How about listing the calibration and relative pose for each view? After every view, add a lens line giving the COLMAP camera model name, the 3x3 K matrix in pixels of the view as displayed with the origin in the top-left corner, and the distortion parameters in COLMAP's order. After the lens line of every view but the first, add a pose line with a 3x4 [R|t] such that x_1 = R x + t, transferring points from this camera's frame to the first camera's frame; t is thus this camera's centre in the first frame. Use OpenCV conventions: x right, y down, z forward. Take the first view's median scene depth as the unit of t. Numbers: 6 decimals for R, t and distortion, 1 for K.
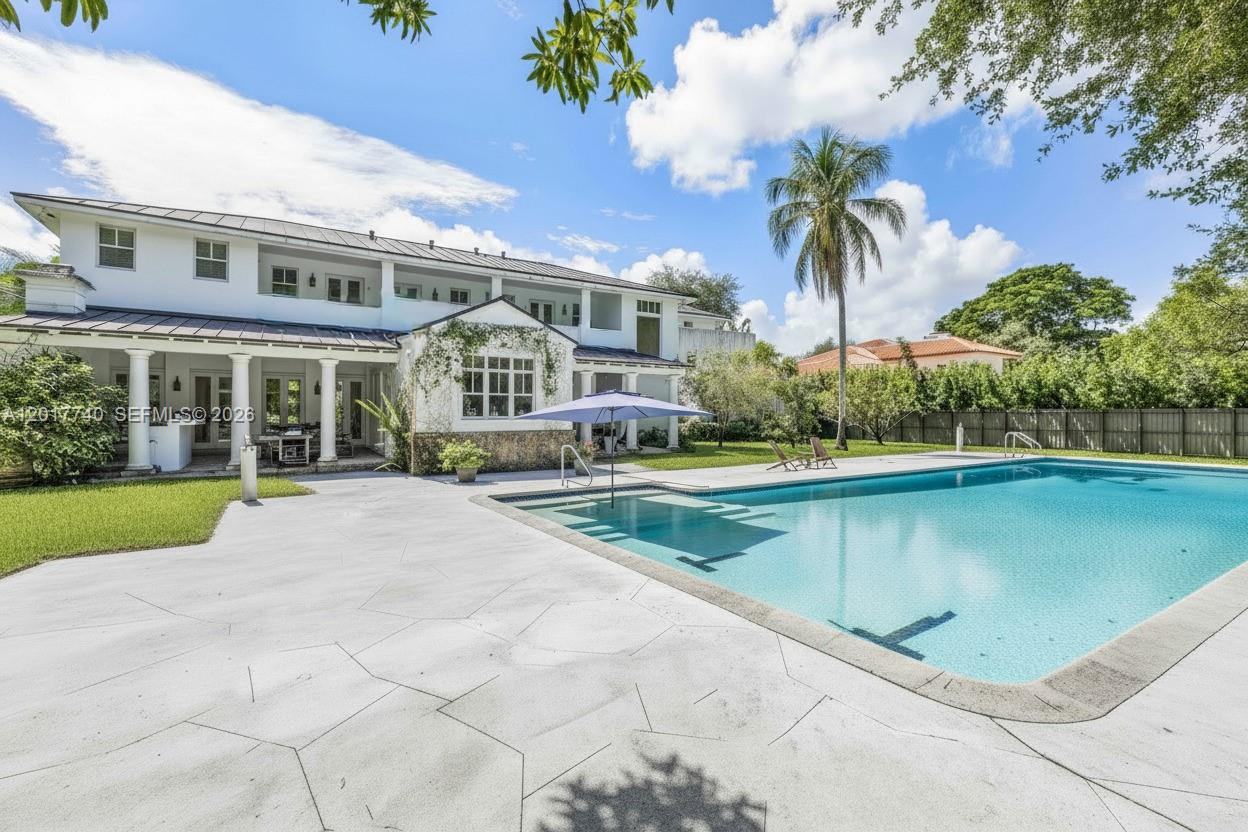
lens RADIAL K [[609.4, 0, 624.0], [0, 609.4, 416.0], [0, 0, 1]] dist [-0.021797, -0.000212]
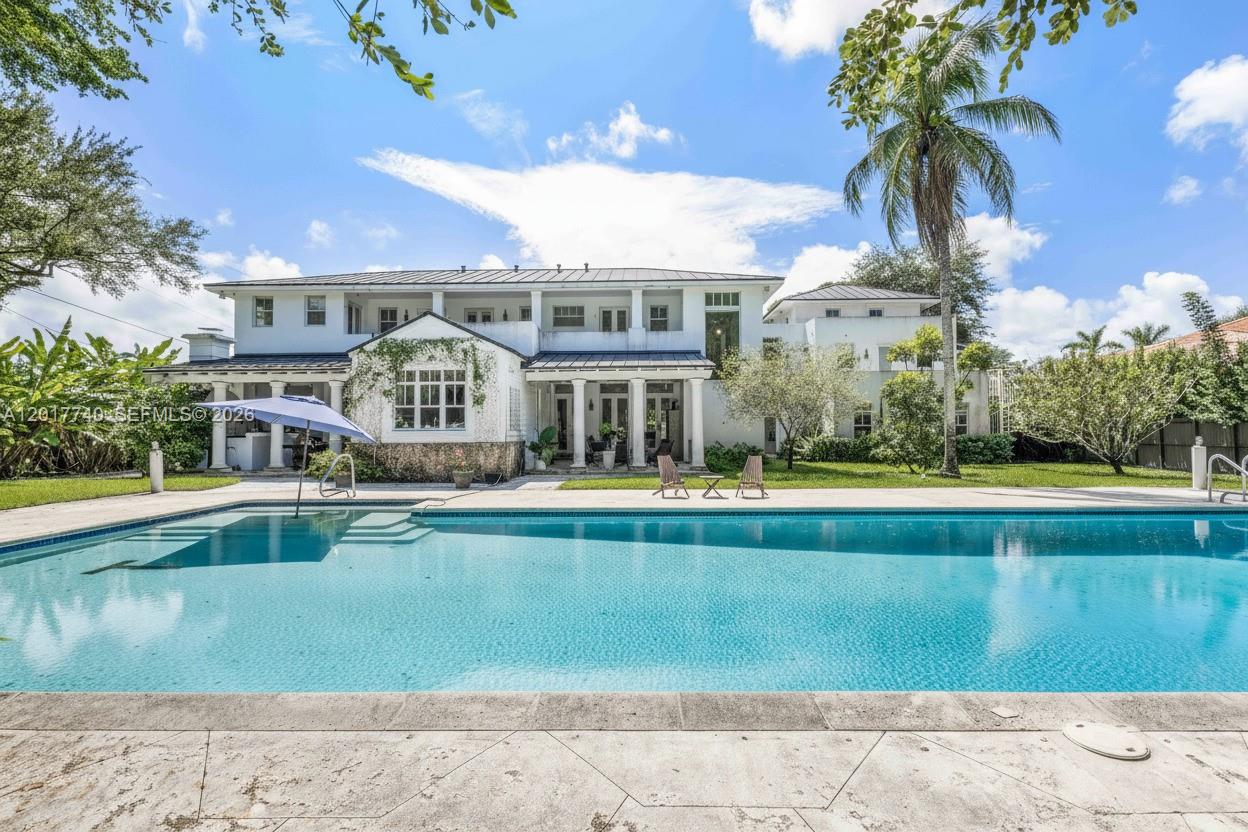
lens RADIAL K [[582.4, 0, 624.0], [0, 582.4, 416.0], [0, 0, 1]] dist [0.000463, -0.000053]
pose [[0.789998, -0.015806, -0.612906, 0.638987], [0.001636, 0.999718, -0.023673, 0.004862], [0.613107, 0.017698, 0.789801, 0.408866]]
